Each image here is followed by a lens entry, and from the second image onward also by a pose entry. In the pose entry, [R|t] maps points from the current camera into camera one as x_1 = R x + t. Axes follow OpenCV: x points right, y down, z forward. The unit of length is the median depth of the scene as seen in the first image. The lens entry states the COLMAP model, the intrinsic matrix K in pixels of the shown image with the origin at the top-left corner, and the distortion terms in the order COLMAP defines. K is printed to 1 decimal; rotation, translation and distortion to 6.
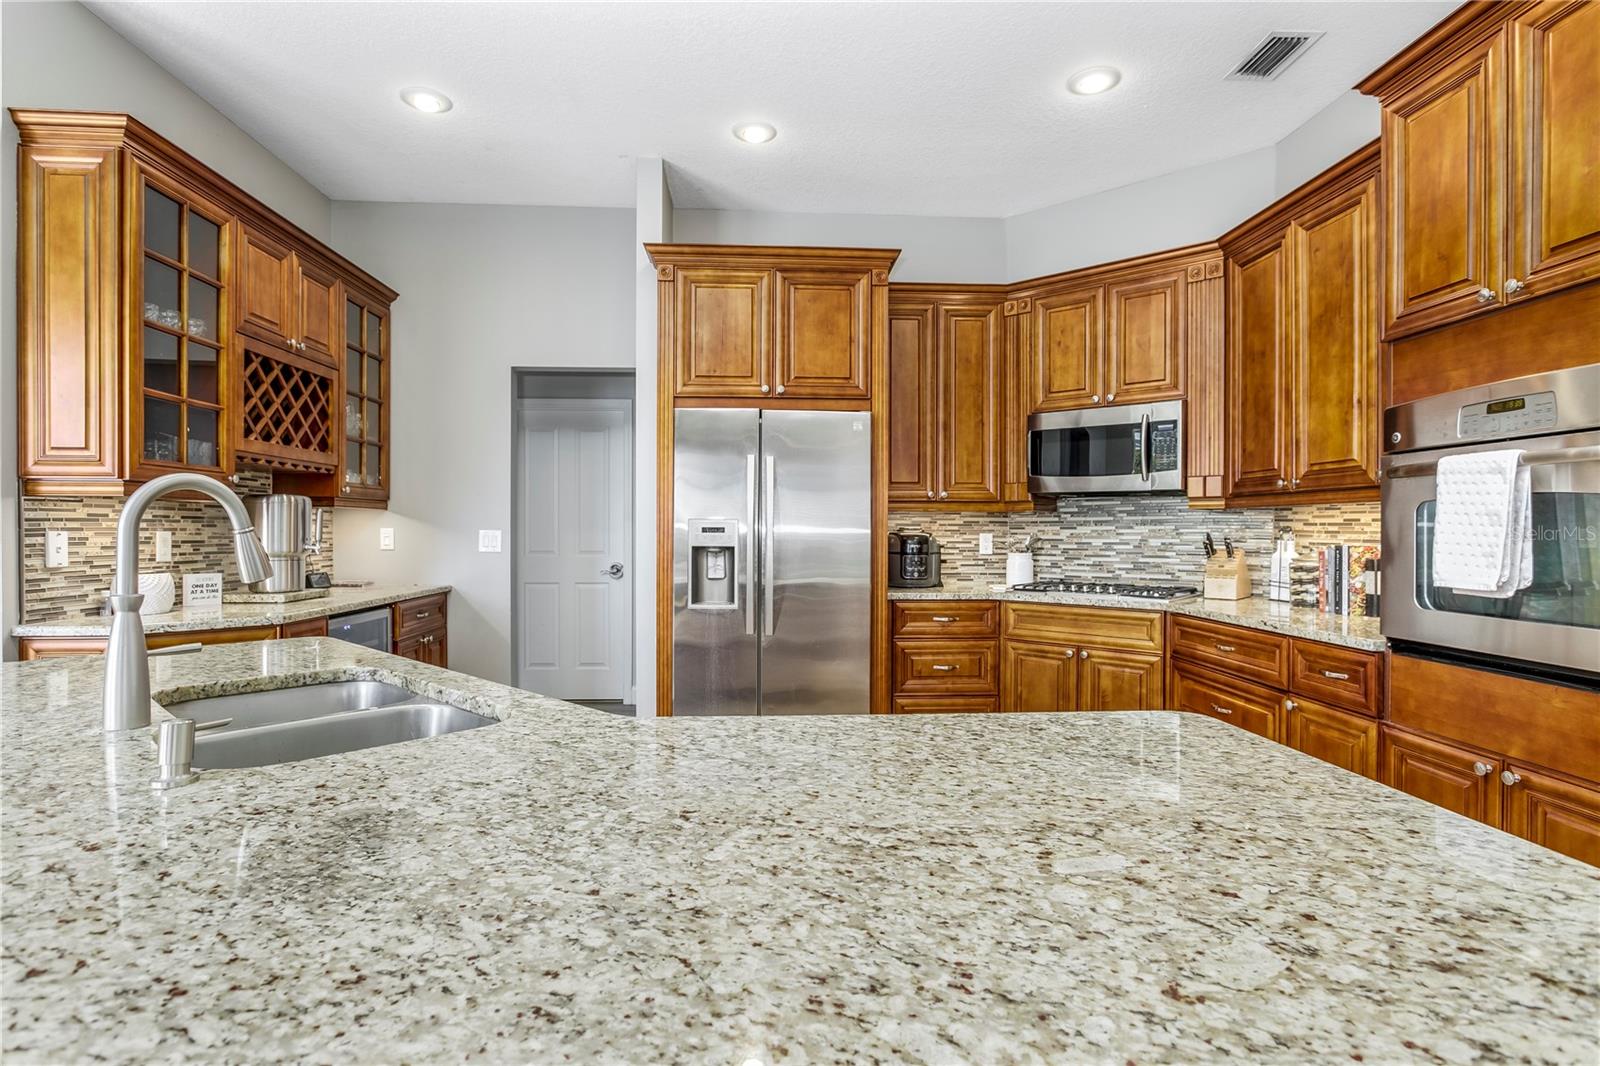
lens RADIAL K [[791.6, 0, 800.0], [0, 791.6, 533.0], [0, 0, 1]] dist [-0.013636, 0.000330]
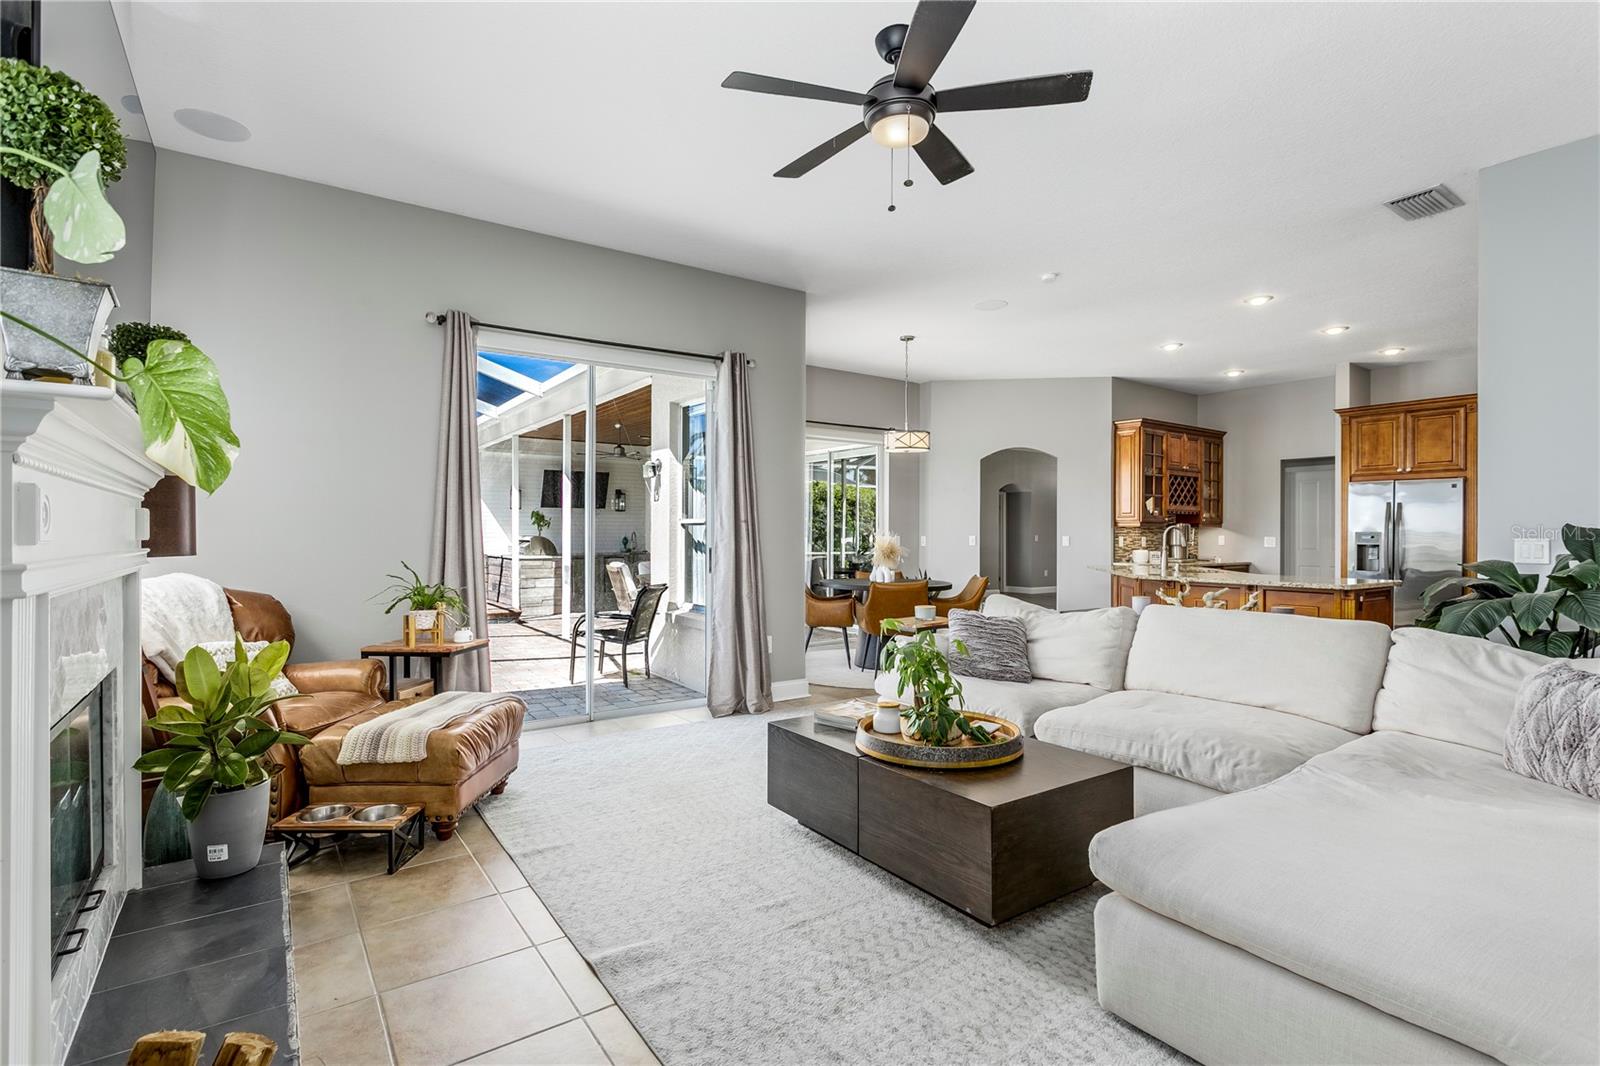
lens RADIAL K [[762.6, 0, 800.0], [0, 762.6, 533.0], [0, 0, 1]] dist [-0.001254, -0.000204]
pose [[0.533038, -0.000789, -0.846091, 0.824524], [-0.006938, 0.999962, -0.005303, 0.007131], [0.846063, 0.008697, 0.533012, -1.437297]]
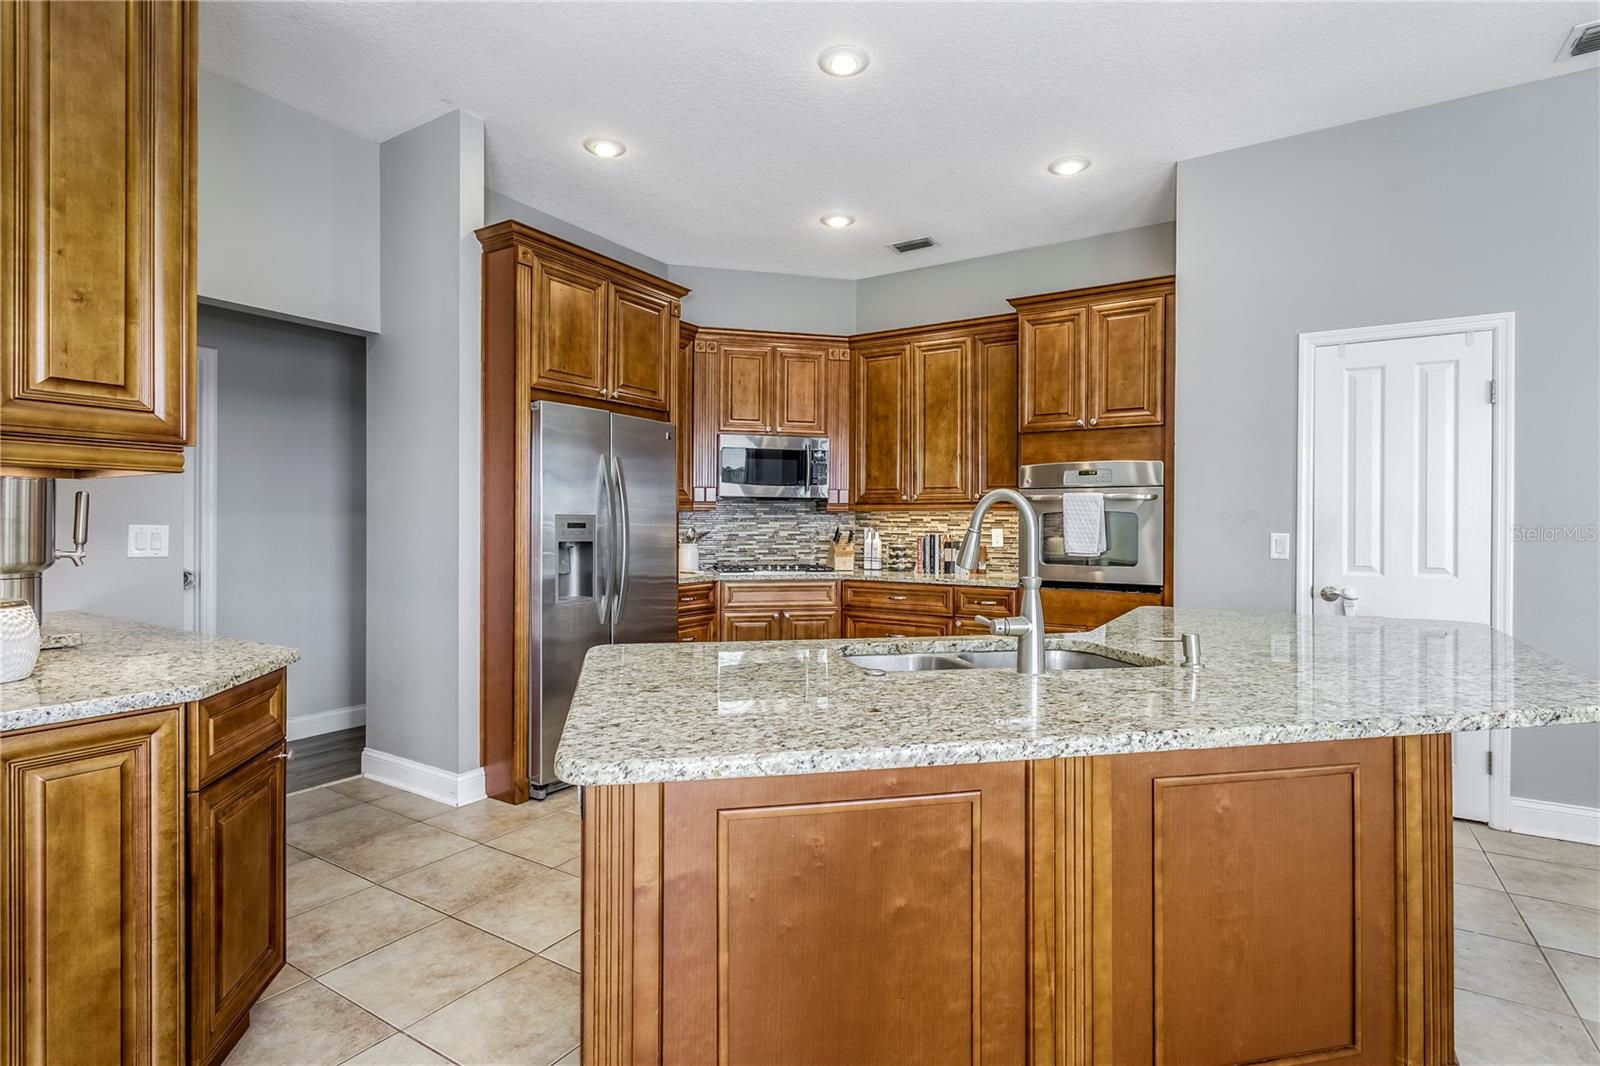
lens RADIAL K [[781.5, 0, 799.3], [0, 781.5, 512.5], [0, 0, 1]] dist [-0.001706, 0.000075]
pose [[0.581193, 0.013227, 0.813658, -0.748634], [-0.001115, 0.999880, -0.015458, -0.004936], [-0.813765, 0.008077, 0.581138, 0.186480]]
